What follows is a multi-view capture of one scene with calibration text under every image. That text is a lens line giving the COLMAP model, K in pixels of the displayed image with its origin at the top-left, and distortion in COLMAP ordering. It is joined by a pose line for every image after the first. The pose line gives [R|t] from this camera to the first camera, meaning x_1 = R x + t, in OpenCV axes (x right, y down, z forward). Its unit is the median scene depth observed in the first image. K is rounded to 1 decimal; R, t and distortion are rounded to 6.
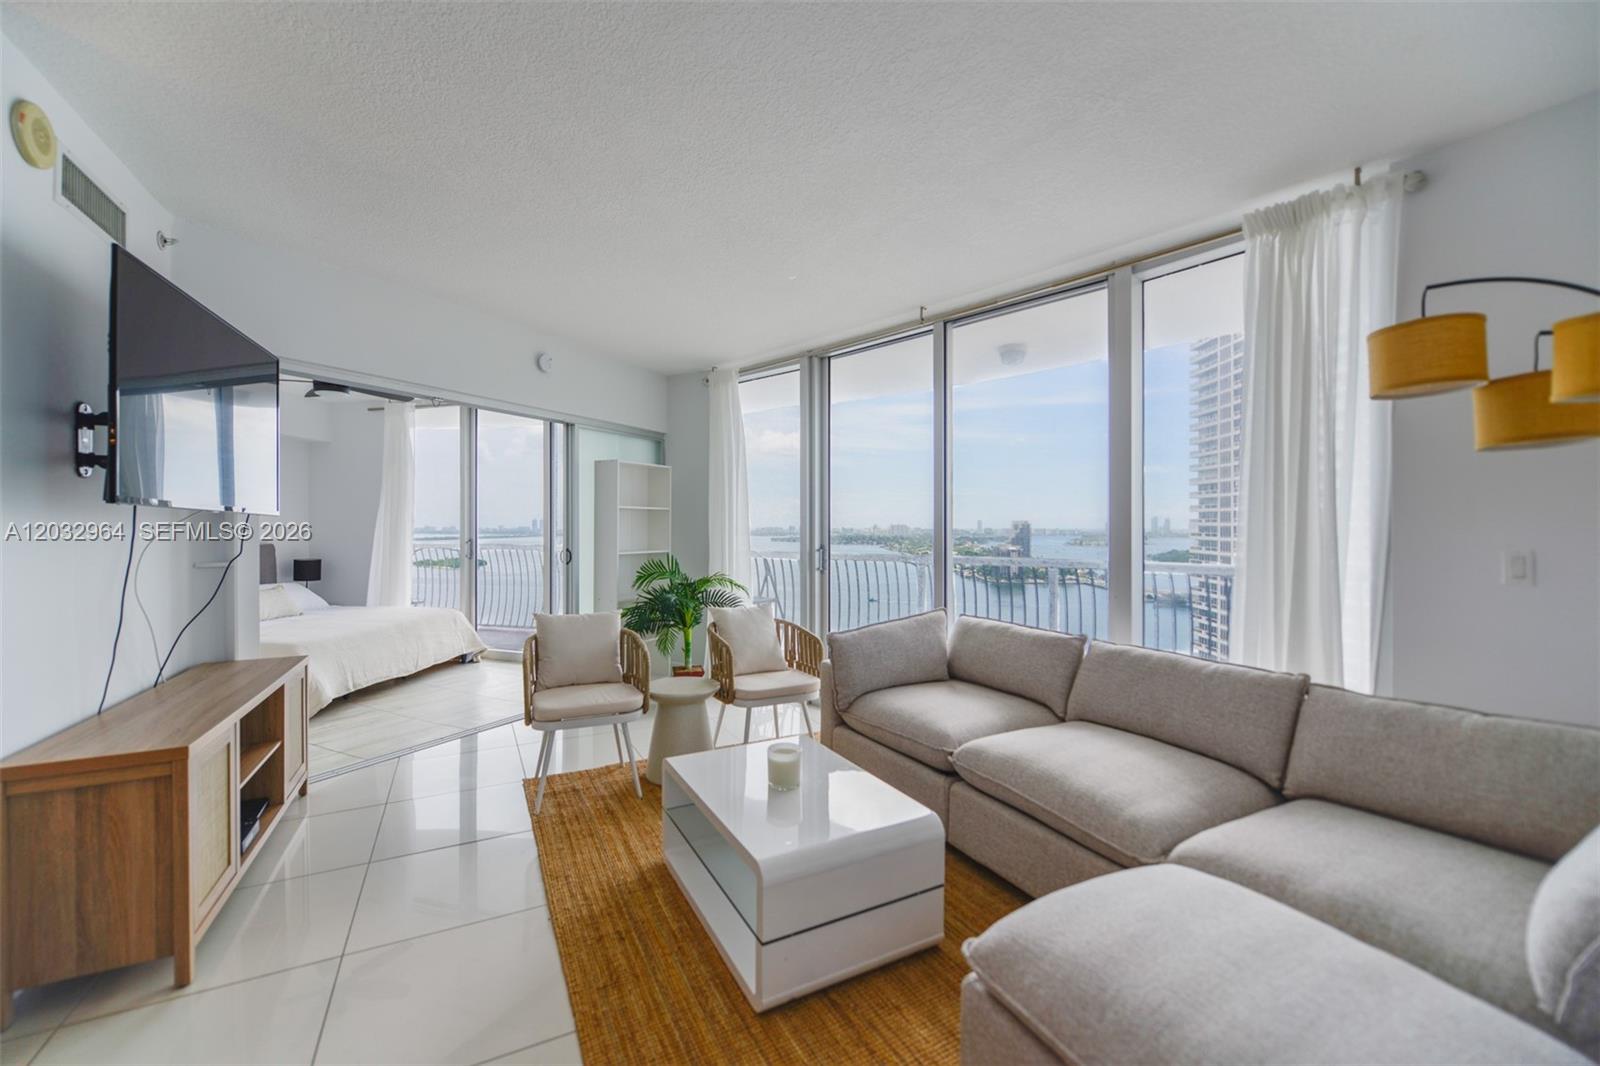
lens RADIAL K [[637.6, 0, 775.6], [0, 637.6, 533.8], [0, 0, 1]] dist [-0.002987, -0.000563]
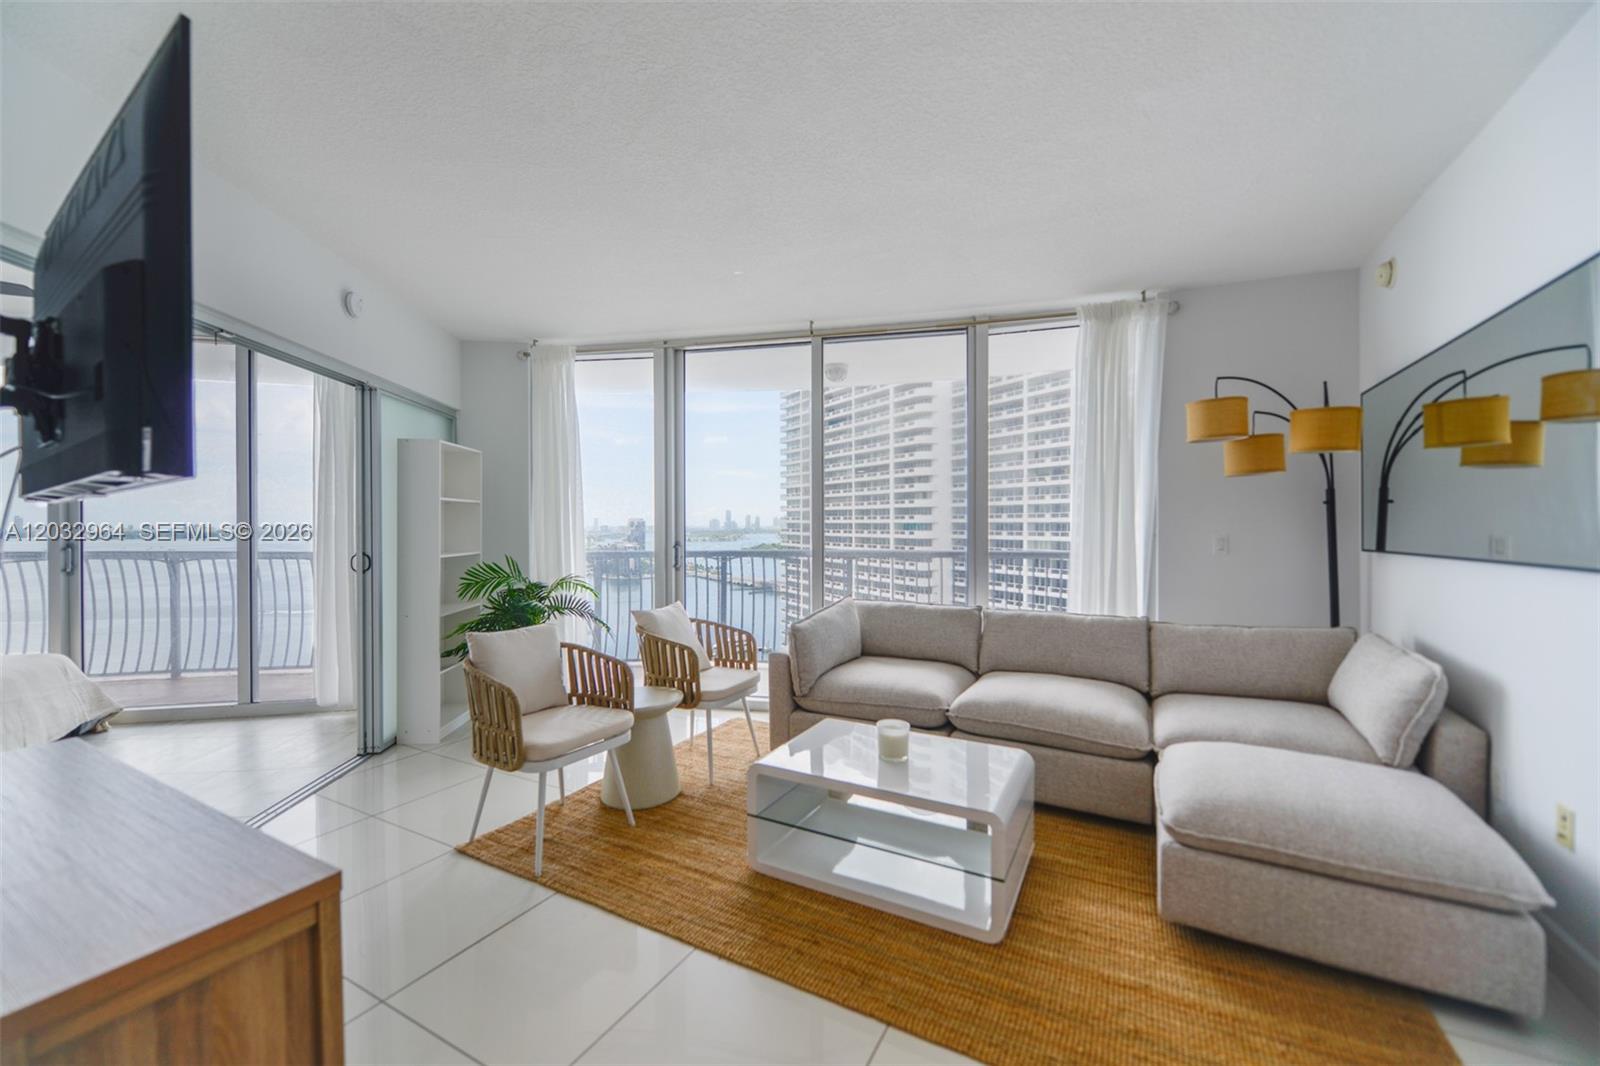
lens RADIAL K [[646.2, 0, 780.8], [0, 646.2, 532.1], [0, 0, 1]] dist [-0.000006, -0.000247]
pose [[0.830458, -0.009451, 0.557000, -0.499140], [0.009092, 0.999953, 0.003411, 0.002201], [-0.557006, 0.002231, 0.830505, 0.125082]]
